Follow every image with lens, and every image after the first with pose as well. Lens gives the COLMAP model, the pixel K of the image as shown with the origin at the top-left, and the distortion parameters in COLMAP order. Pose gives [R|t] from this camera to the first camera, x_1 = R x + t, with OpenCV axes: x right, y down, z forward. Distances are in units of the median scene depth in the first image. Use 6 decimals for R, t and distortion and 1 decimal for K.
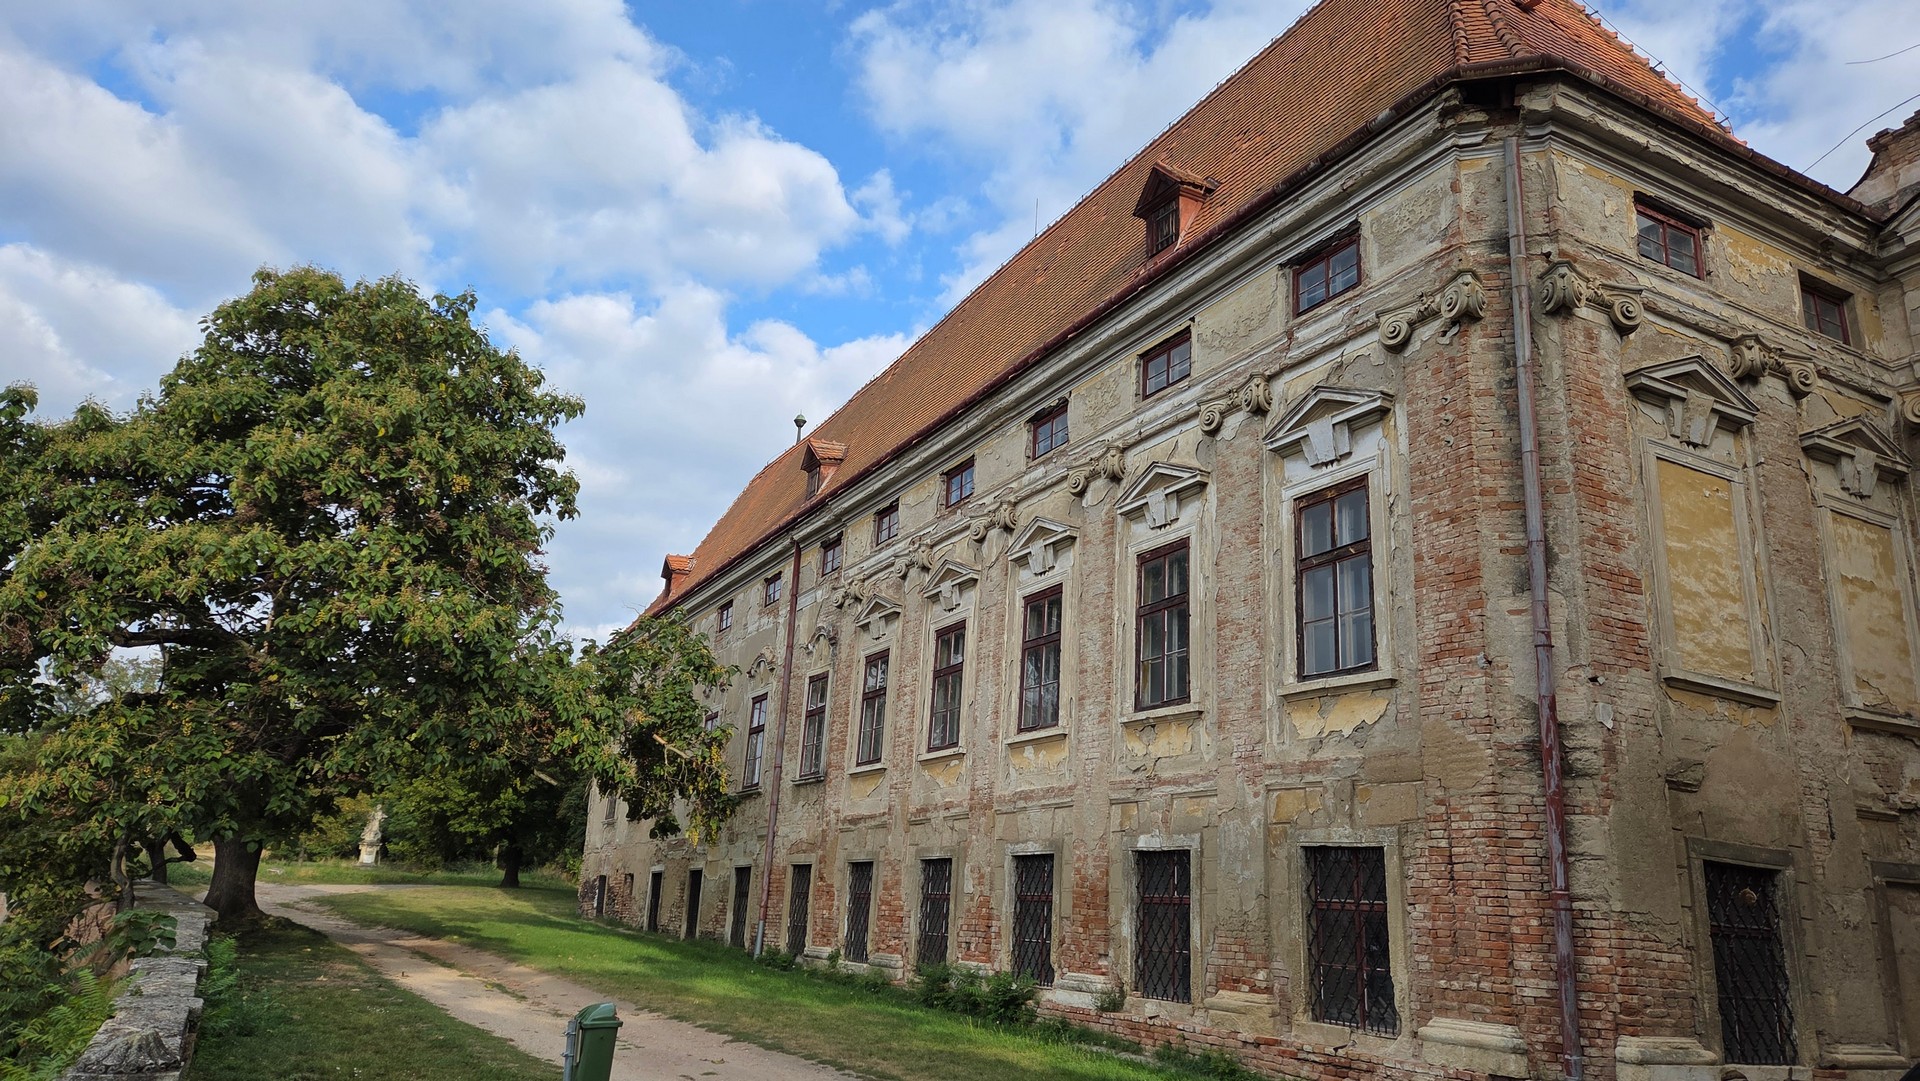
lens RADIAL K [[1272.5, 0, 953.4], [0, 1272.5, 553.3], [0, 0, 1]] dist [0.078188, -0.062476]
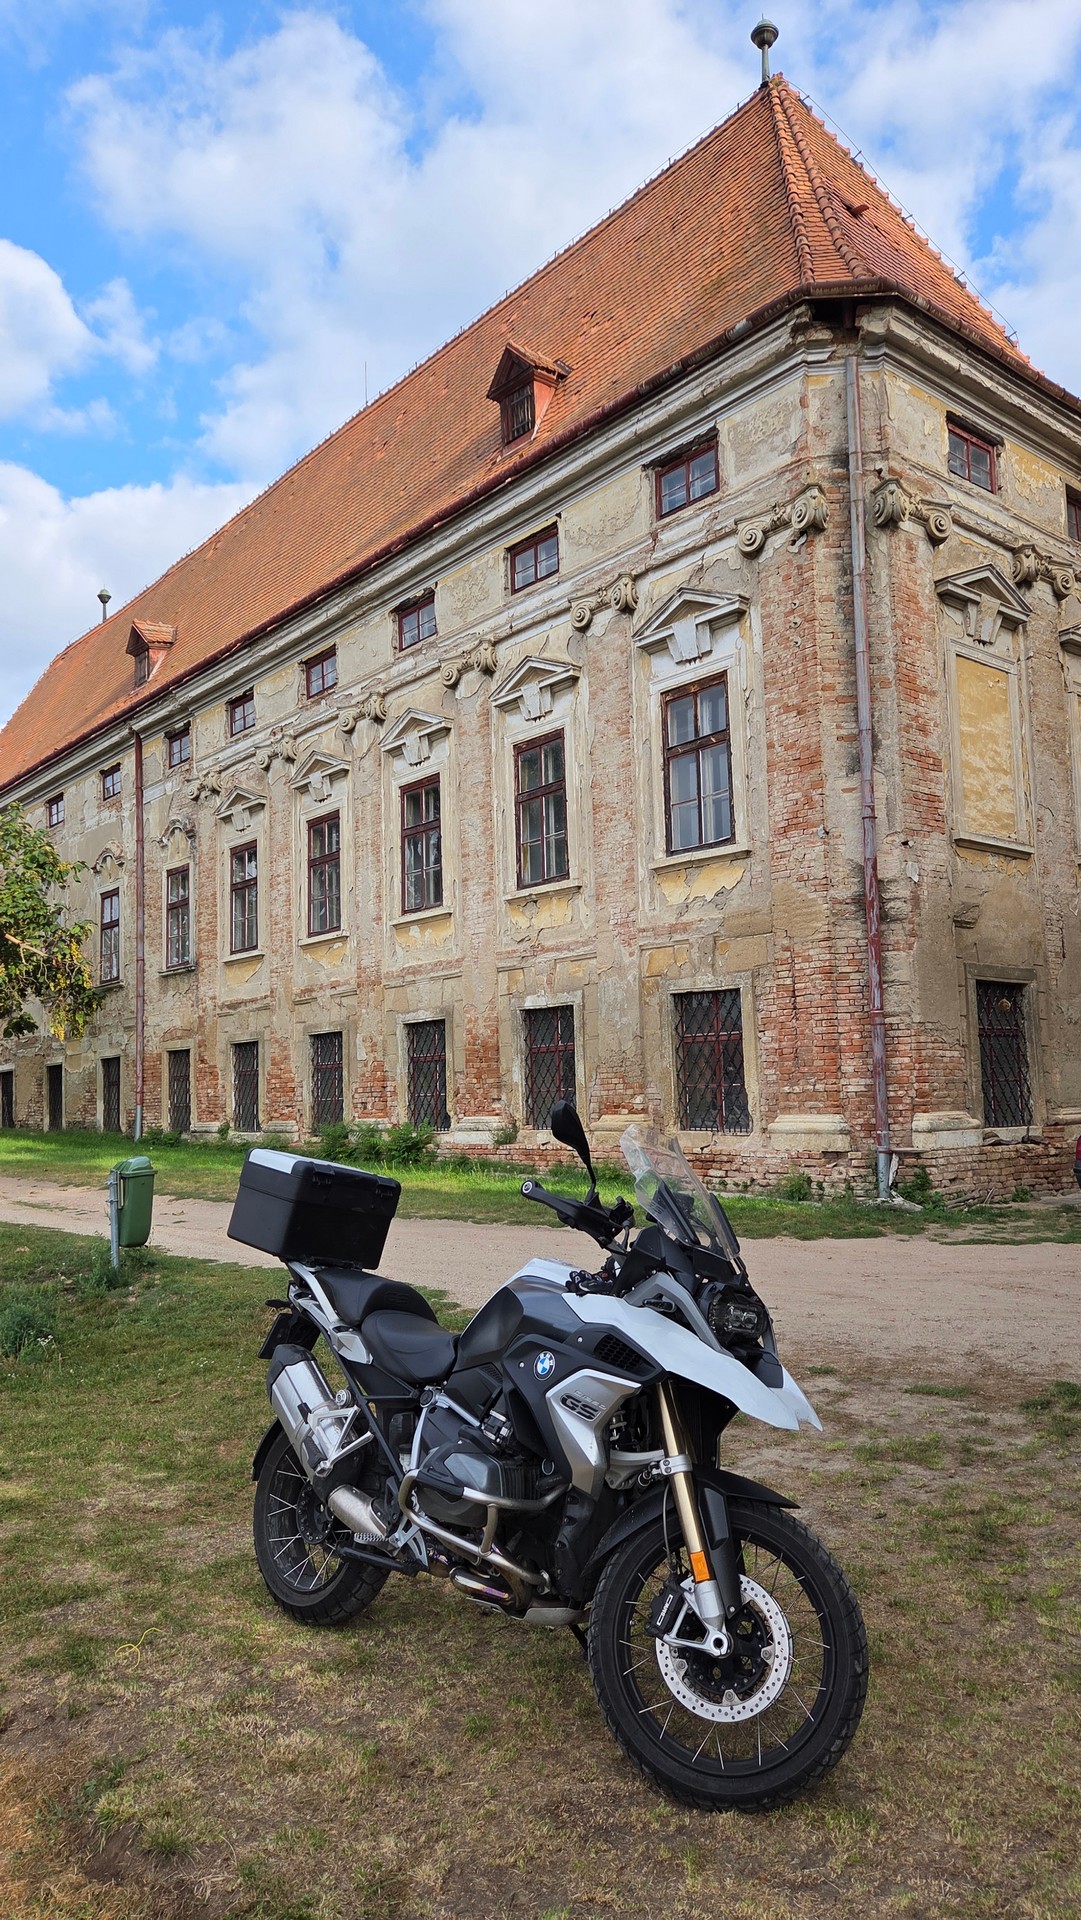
lens RADIAL K [[1272.5, 0, 548.4], [0, 1272.5, 984.6], [0, 0, 1]] dist [0.078188, -0.062476]
pose [[0.973304, -0.063386, 0.220595, -0.090491], [0.019292, 0.980302, 0.196562, -0.013540], [-0.228709, -0.187059, 0.955354, -0.092907]]
